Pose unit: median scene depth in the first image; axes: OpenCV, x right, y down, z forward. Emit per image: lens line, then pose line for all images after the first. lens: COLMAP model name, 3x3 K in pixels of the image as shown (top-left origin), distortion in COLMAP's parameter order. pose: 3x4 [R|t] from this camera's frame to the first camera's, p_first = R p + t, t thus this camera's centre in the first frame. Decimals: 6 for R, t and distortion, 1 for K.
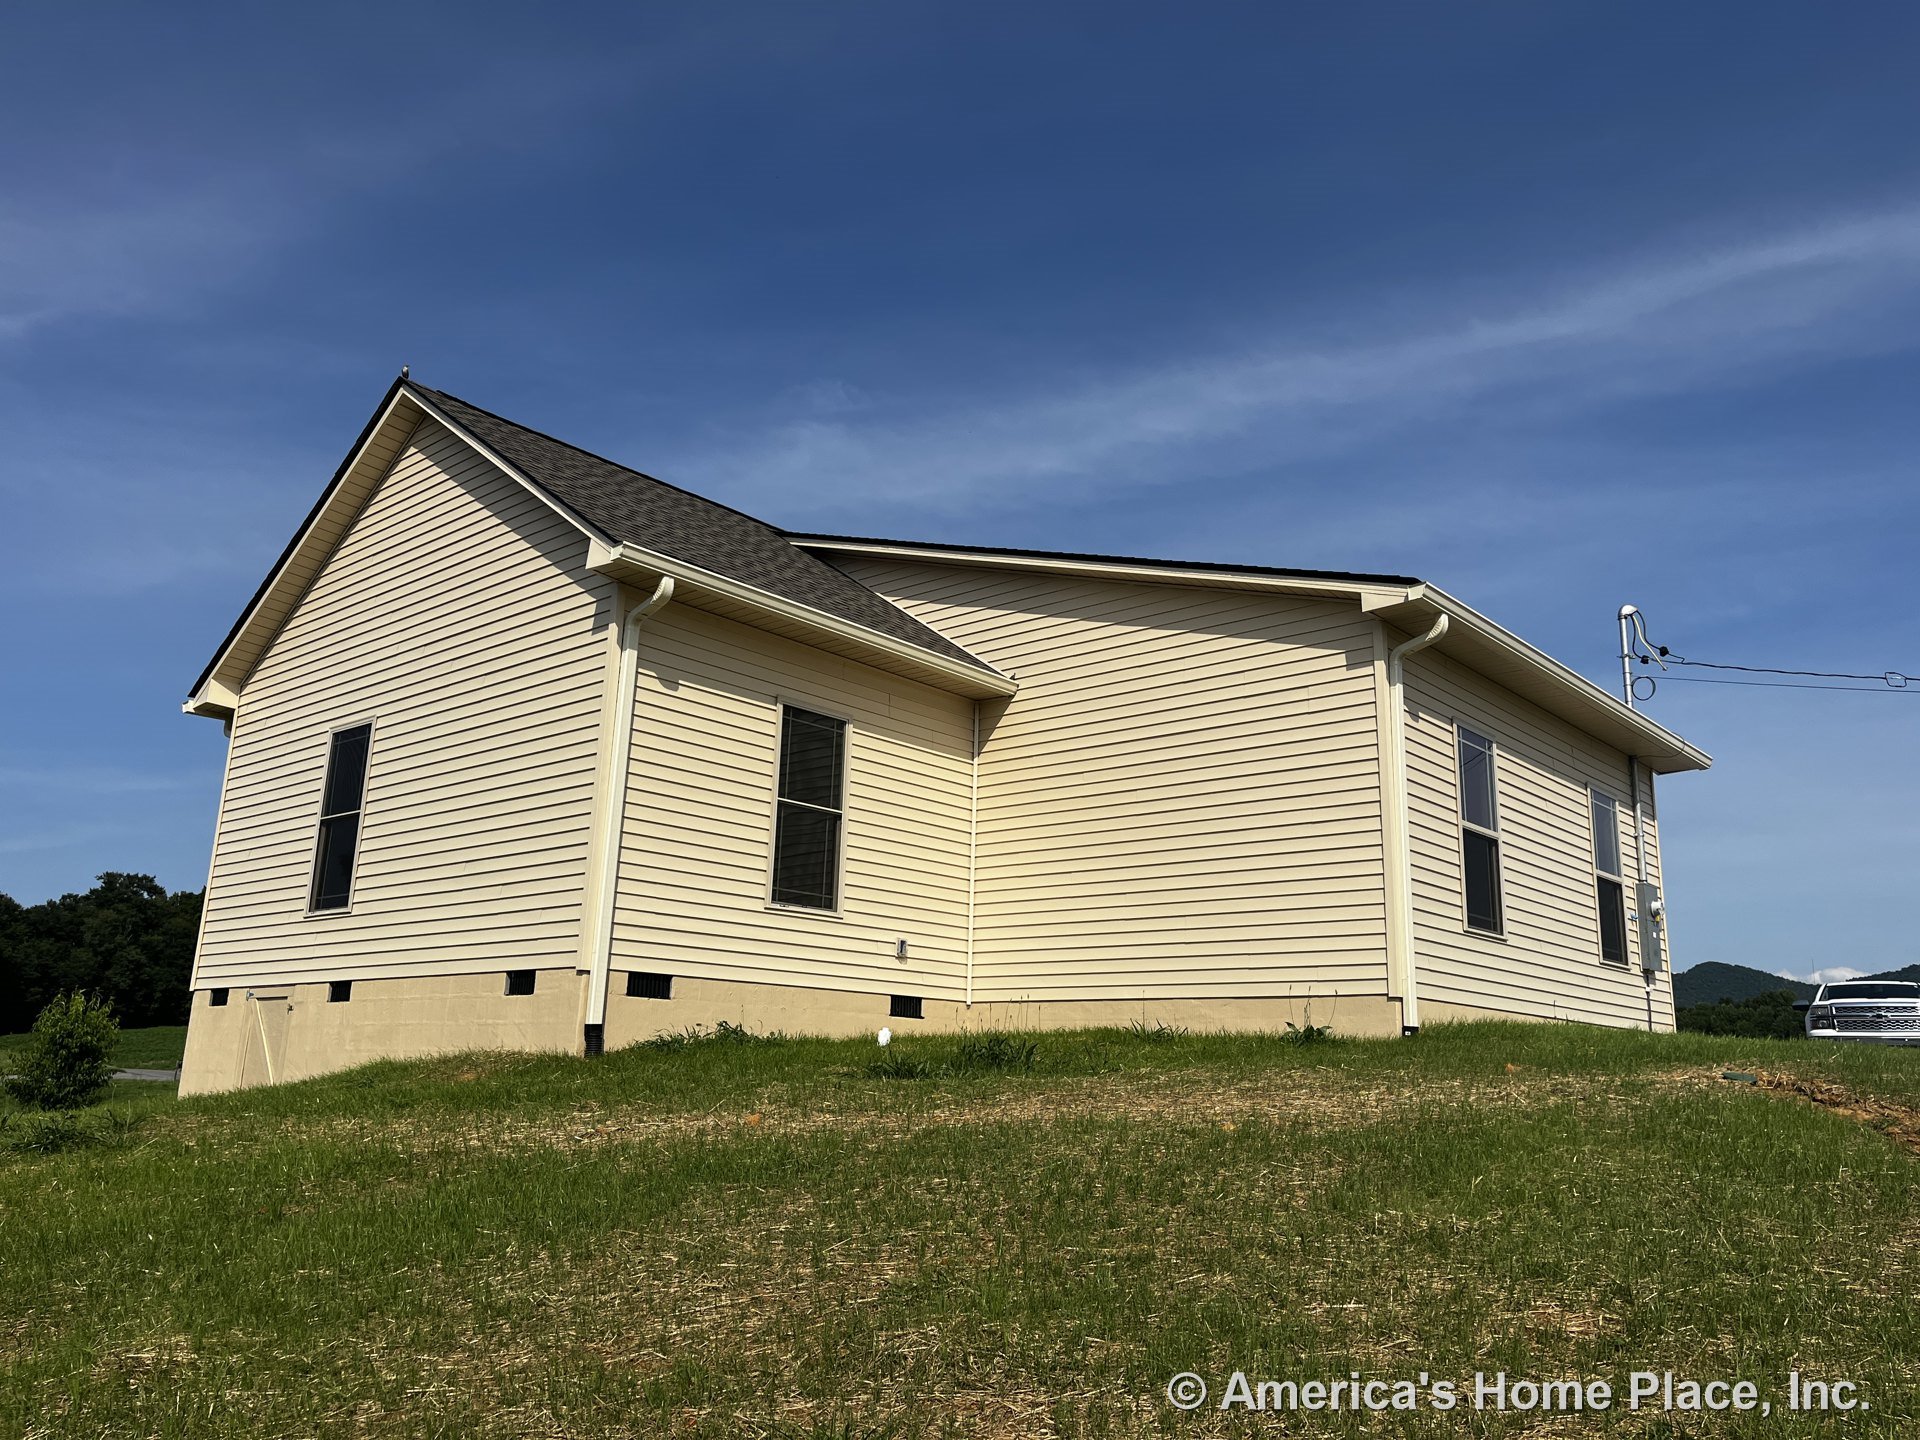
lens RADIAL K [[1482.2, 0, 962.6], [0, 1482.2, 719.6], [0, 0, 1]] dist [0.007210, 0.002930]
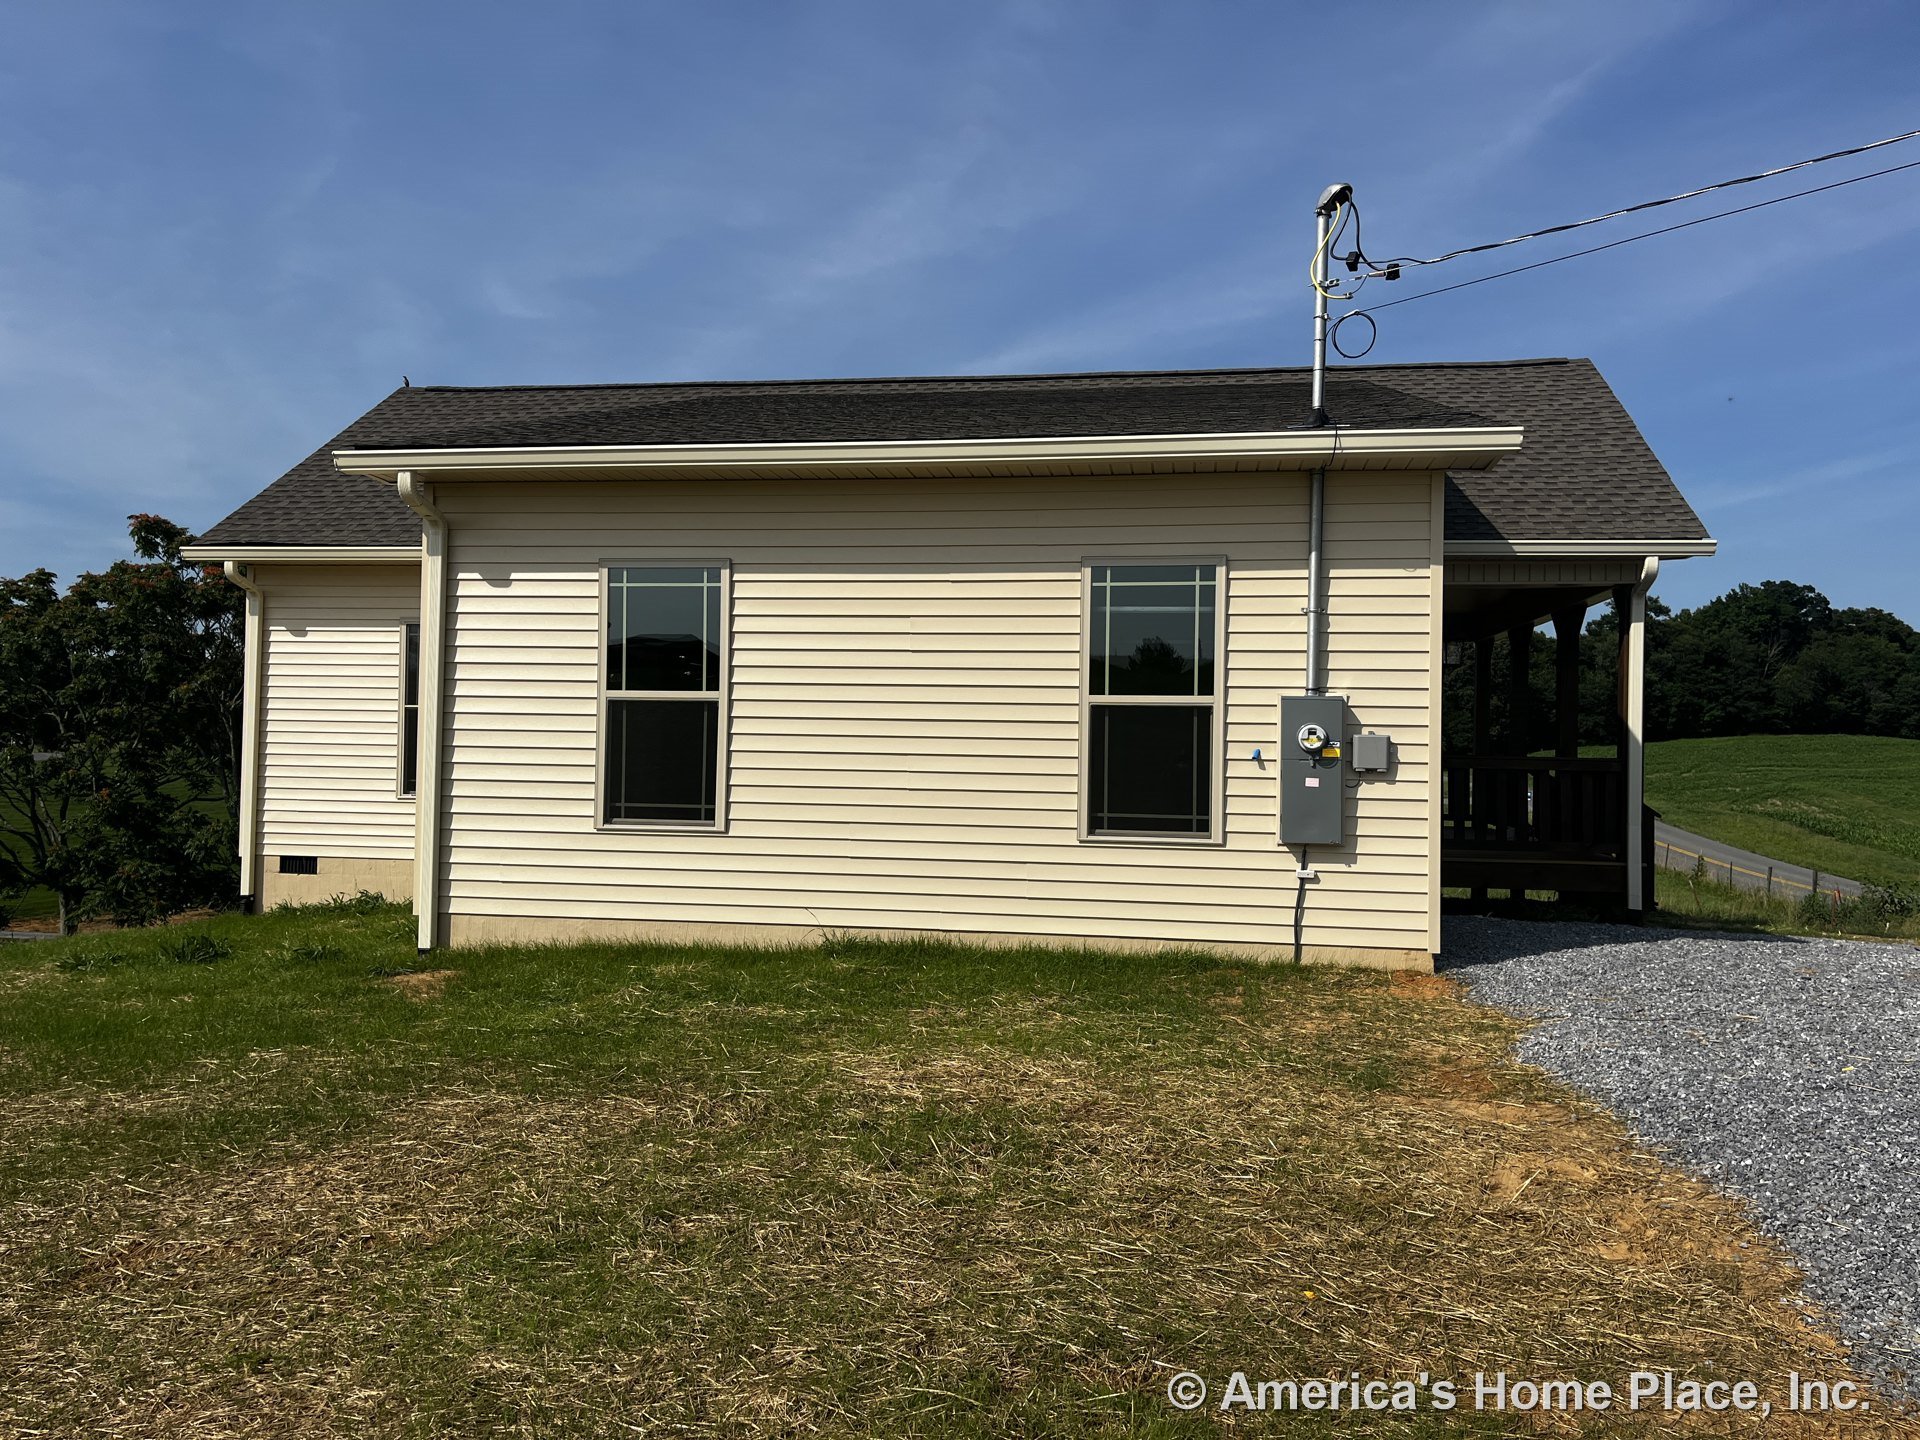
lens RADIAL K [[1482.2, 0, 962.6], [0, 1482.2, 719.6], [0, 0, 1]] dist [0.007210, 0.002930]
pose [[0.524879, -0.037962, -0.850330, 1.144426], [0.205559, 0.975089, 0.083352, 0.057568], [0.825983, -0.218543, 0.519607, 0.758329]]
